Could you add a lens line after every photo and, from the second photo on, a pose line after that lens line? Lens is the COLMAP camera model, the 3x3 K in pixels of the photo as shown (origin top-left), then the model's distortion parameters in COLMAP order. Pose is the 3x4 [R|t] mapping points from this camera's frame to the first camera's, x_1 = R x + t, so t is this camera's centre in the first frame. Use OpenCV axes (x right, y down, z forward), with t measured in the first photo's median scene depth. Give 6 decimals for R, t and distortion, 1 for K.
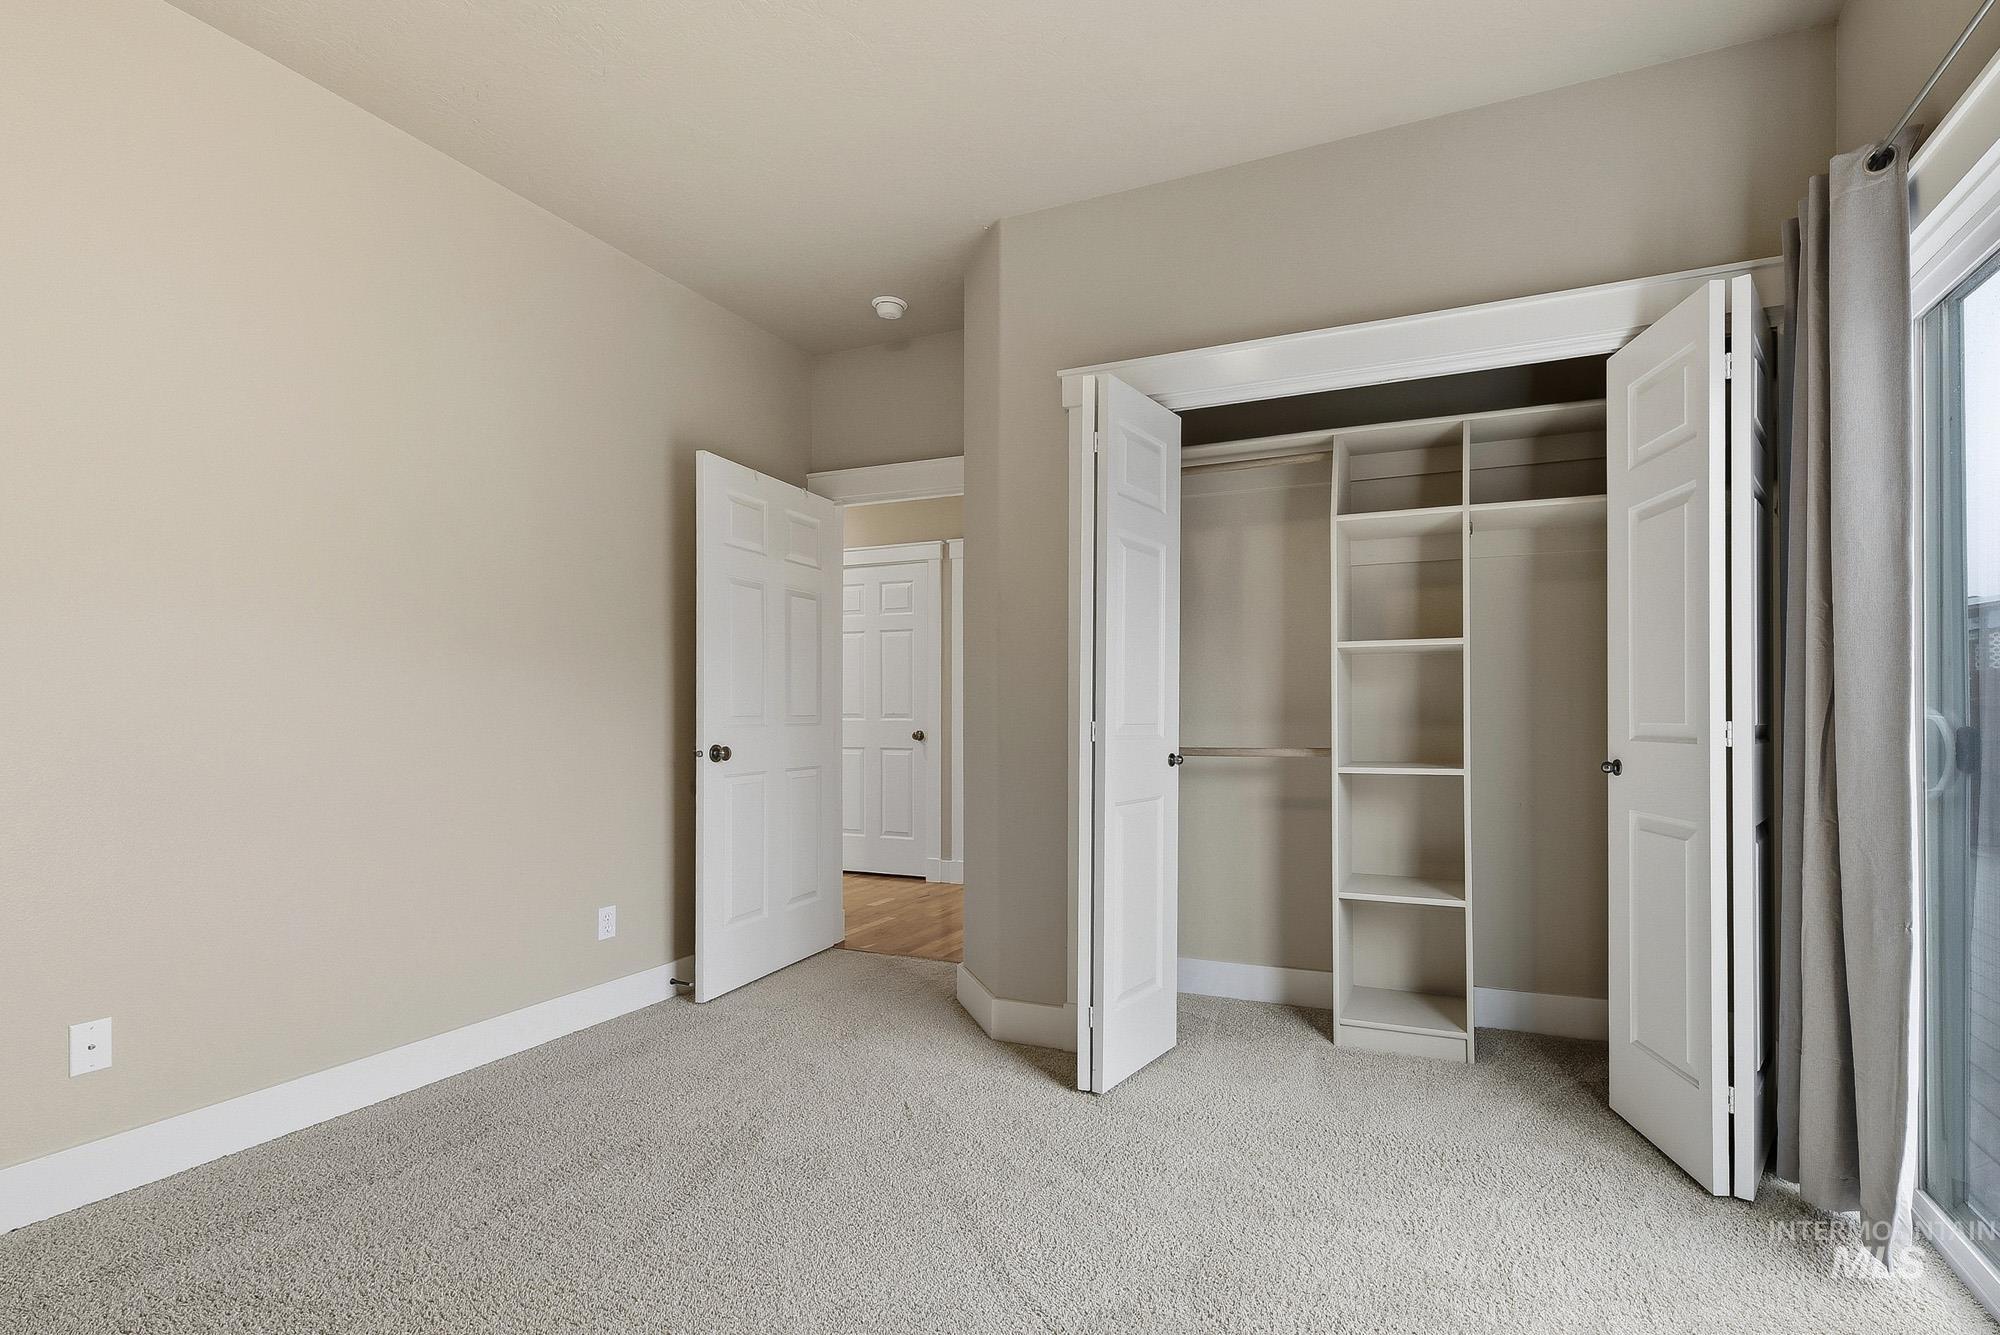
lens RADIAL K [[855.5, 0, 999.1], [0, 855.5, 702.4], [0, 0, 1]] dist [0.001060, 0.000093]
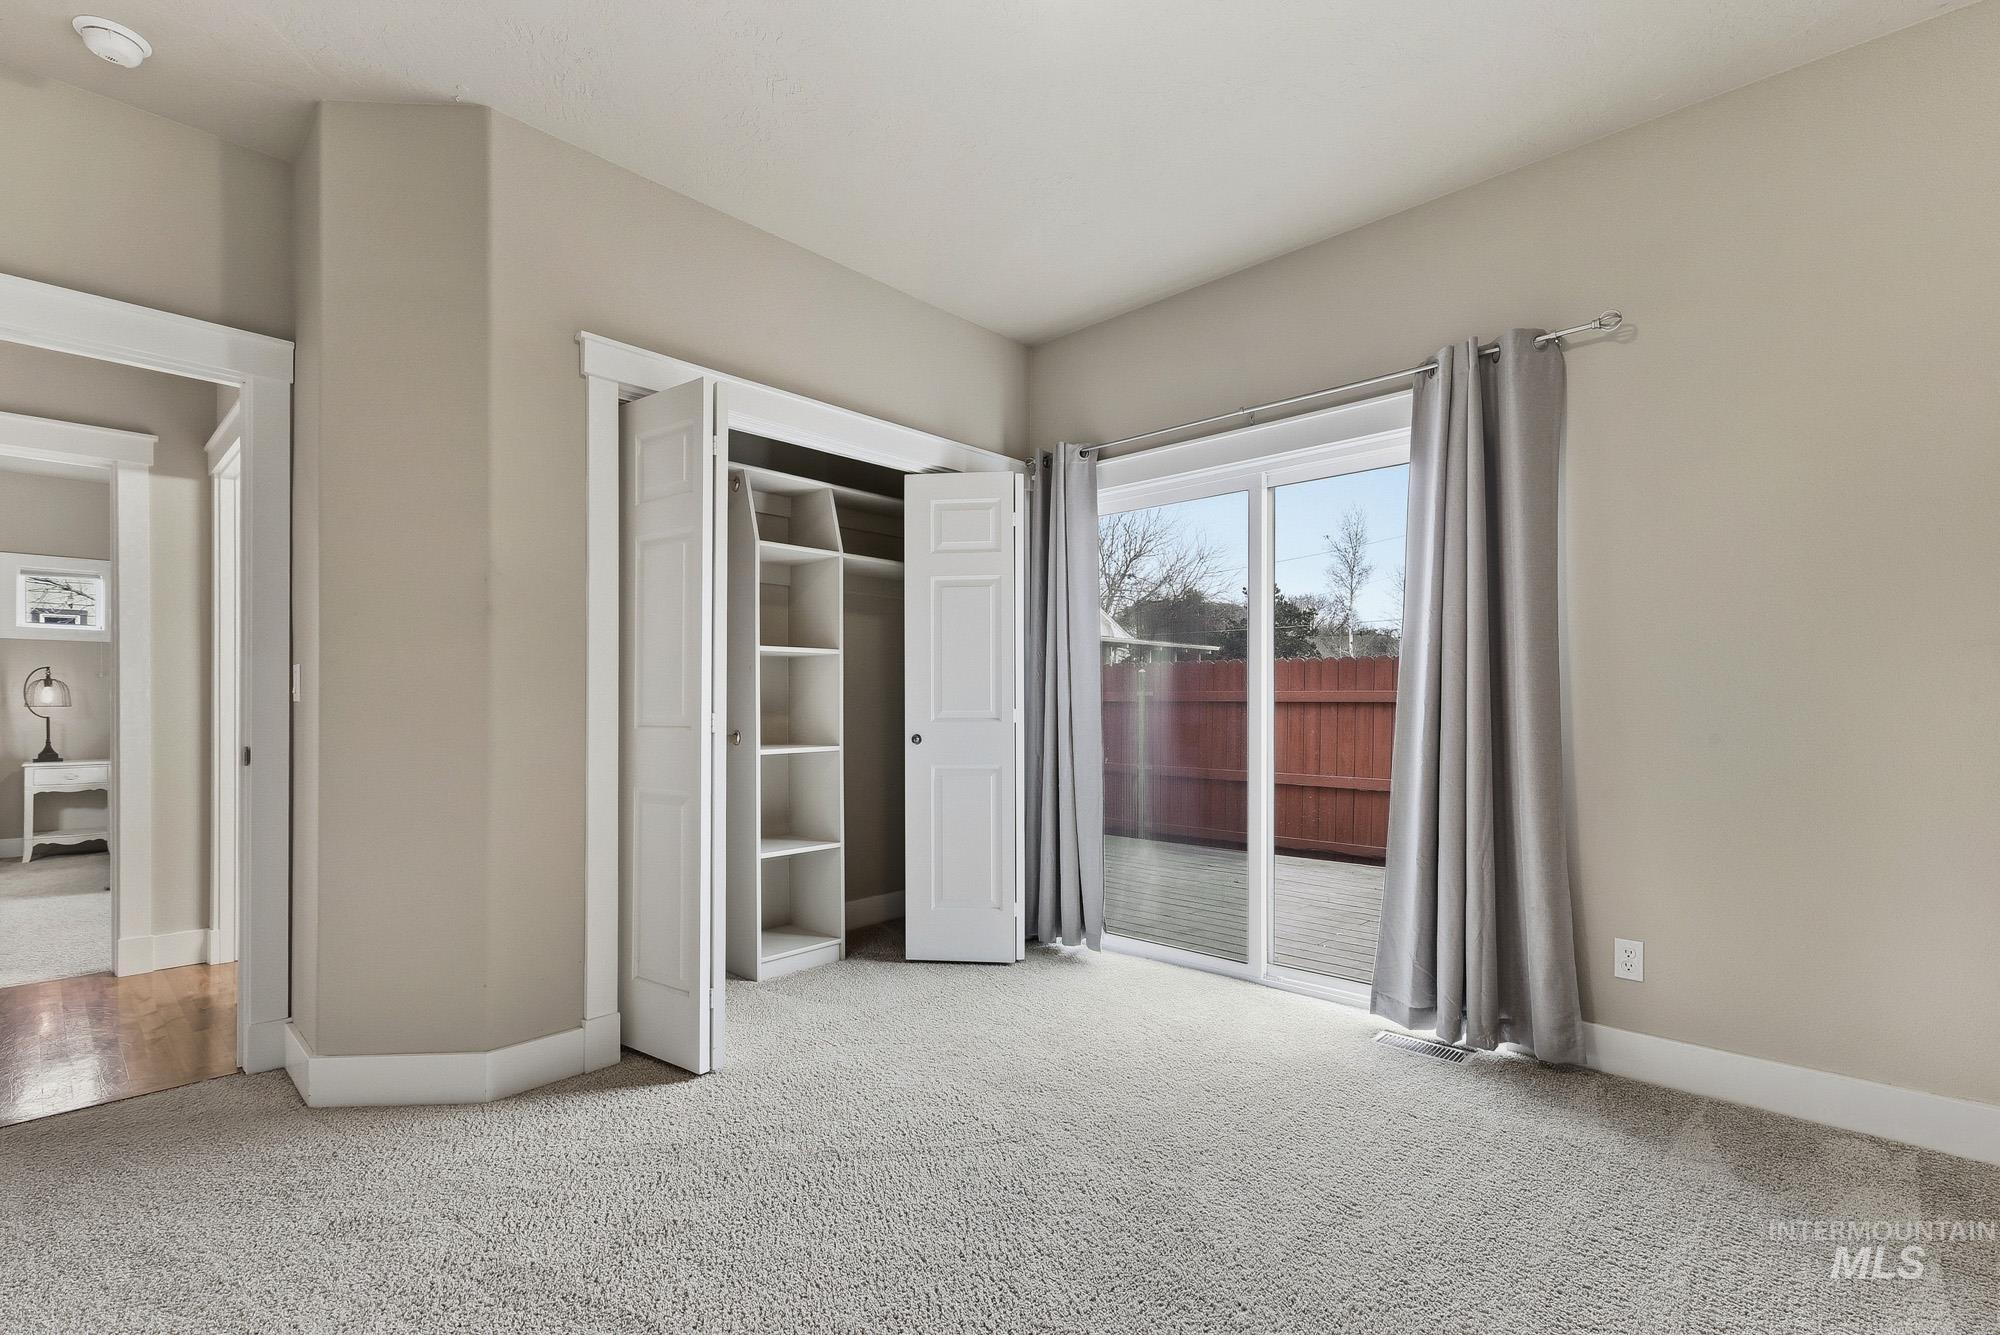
lens RADIAL K [[890.9, 0, 998.7], [0, 890.9, 702.2], [0, 0, 1]] dist [-0.001470, -0.000309]
pose [[0.349195, 0.000984, 0.937050, -0.704283], [-0.004417, 0.999990, 0.000596, 0.006237], [-0.937040, -0.004347, 0.349195, 0.264925]]
